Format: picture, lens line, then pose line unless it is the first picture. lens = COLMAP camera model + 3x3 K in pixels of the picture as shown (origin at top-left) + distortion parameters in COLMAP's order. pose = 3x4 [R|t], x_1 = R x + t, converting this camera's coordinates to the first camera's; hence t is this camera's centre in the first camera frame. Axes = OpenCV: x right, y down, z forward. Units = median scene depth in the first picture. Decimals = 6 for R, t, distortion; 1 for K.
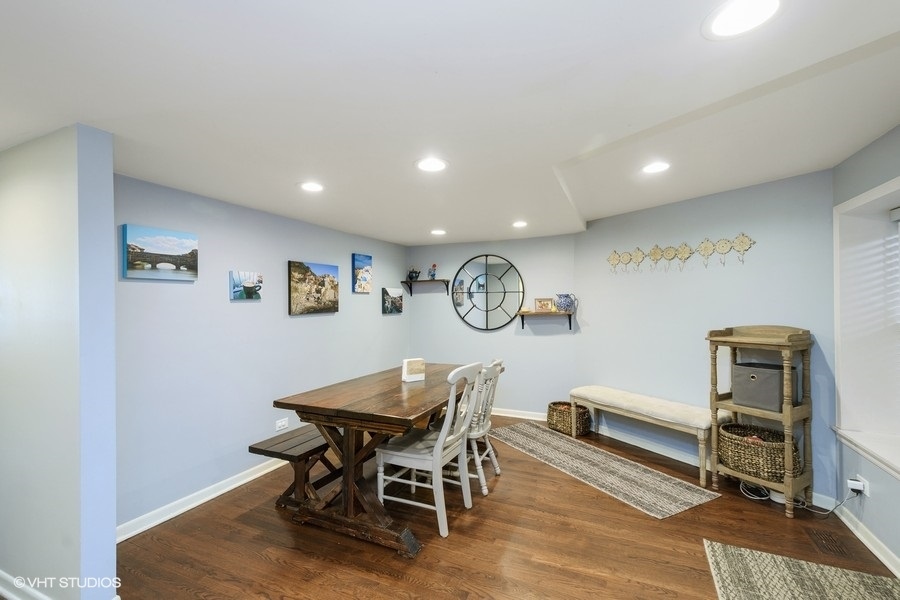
lens RADIAL K [[402.5, 0, 447.9], [0, 402.5, 299.7], [0, 0, 1]] dist [0.007366, -0.000276]
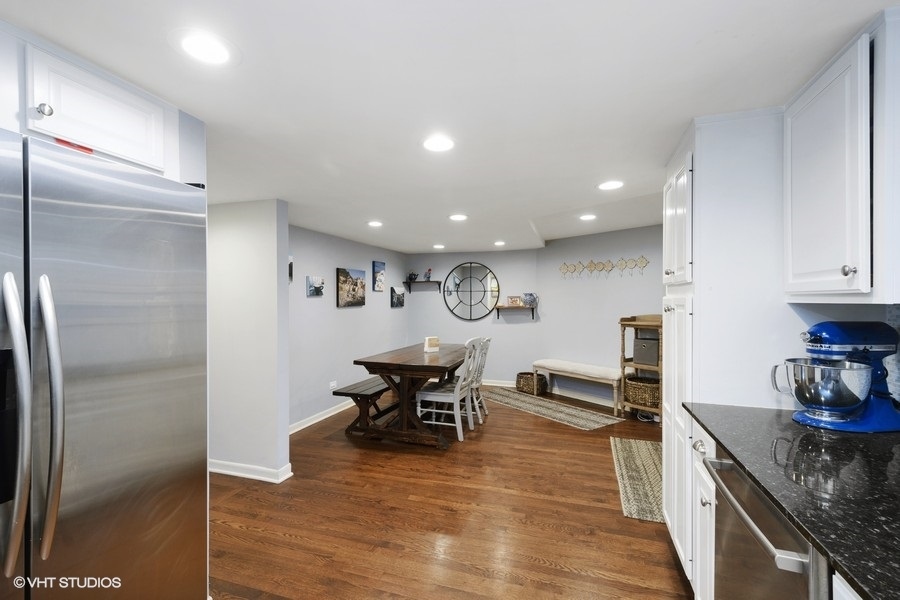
lens RADIAL K [[402.5, 0, 450.4], [0, 402.5, 301.4], [0, 0, 1]] dist [0.007366, -0.000276]
pose [[0.993946, 0.005650, 0.109727, -0.183638], [-0.007249, 0.999873, 0.014178, -0.004773], [-0.109633, -0.014888, 0.993861, -0.479690]]
